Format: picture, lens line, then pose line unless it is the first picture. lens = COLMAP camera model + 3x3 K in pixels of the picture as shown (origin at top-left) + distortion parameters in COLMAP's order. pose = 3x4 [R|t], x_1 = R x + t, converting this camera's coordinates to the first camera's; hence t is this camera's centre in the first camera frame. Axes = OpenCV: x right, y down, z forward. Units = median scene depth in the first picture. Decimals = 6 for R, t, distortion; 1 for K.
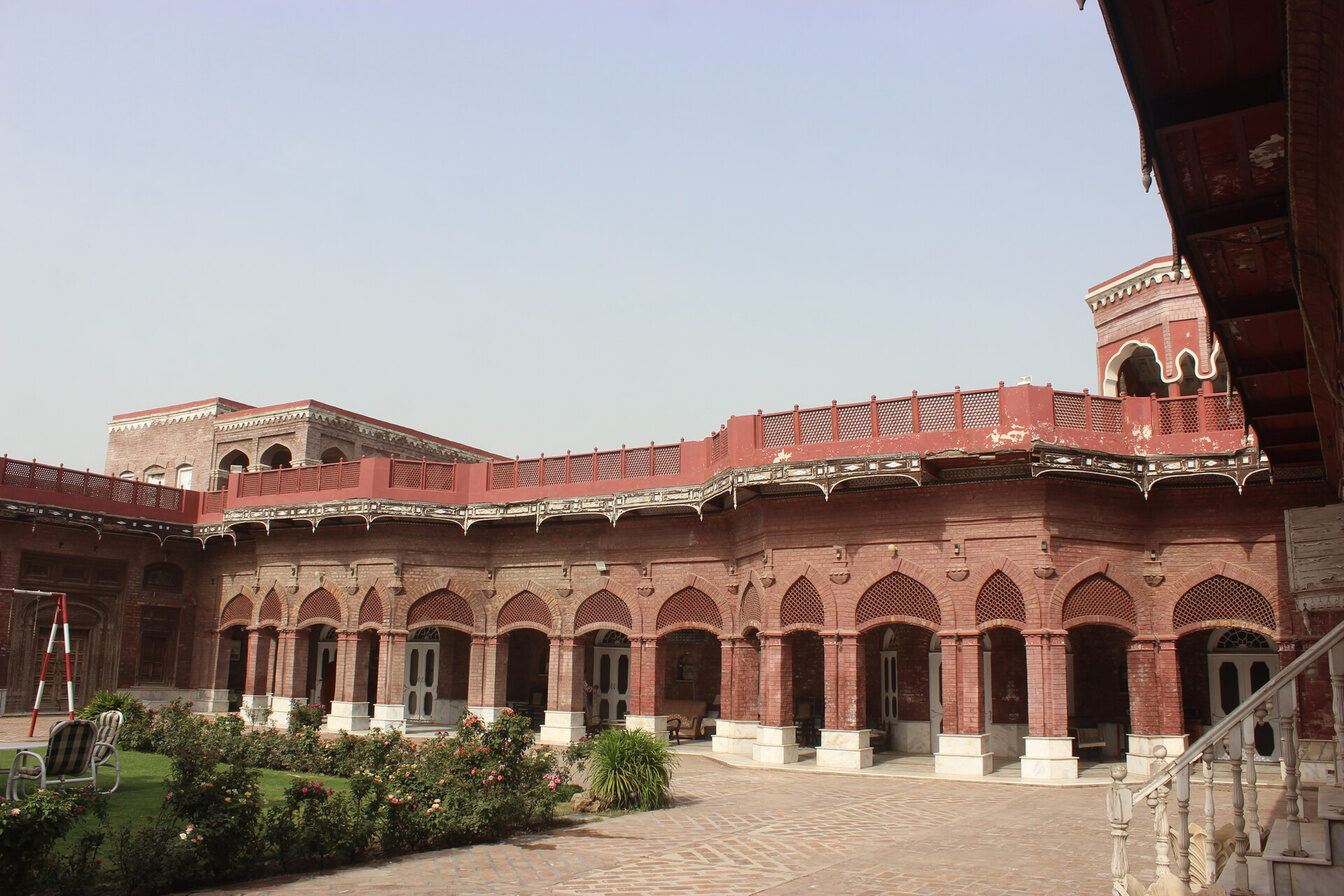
lens RADIAL K [[1110.0, 0, 671.9], [0, 1110.0, 453.5], [0, 0, 1]] dist [-0.168502, 0.146271]
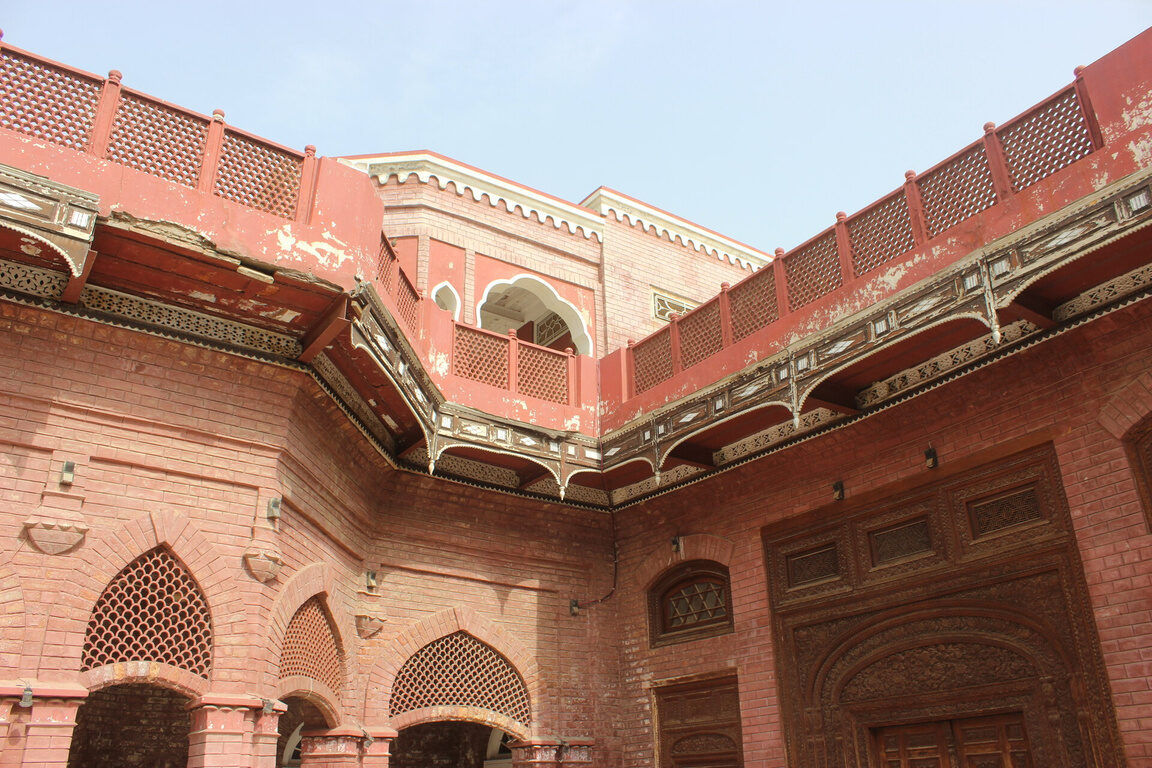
lens RADIAL K [[951.4, 0, 576.0], [0, 951.4, 388.7], [0, 0, 1]] dist [-0.168502, 0.146271]
pose [[0.397545, 0.342492, 0.851268, 0.038212], [-0.146779, 0.939519, -0.309451, 0.138188], [-0.905767, -0.001928, 0.423771, 0.709807]]
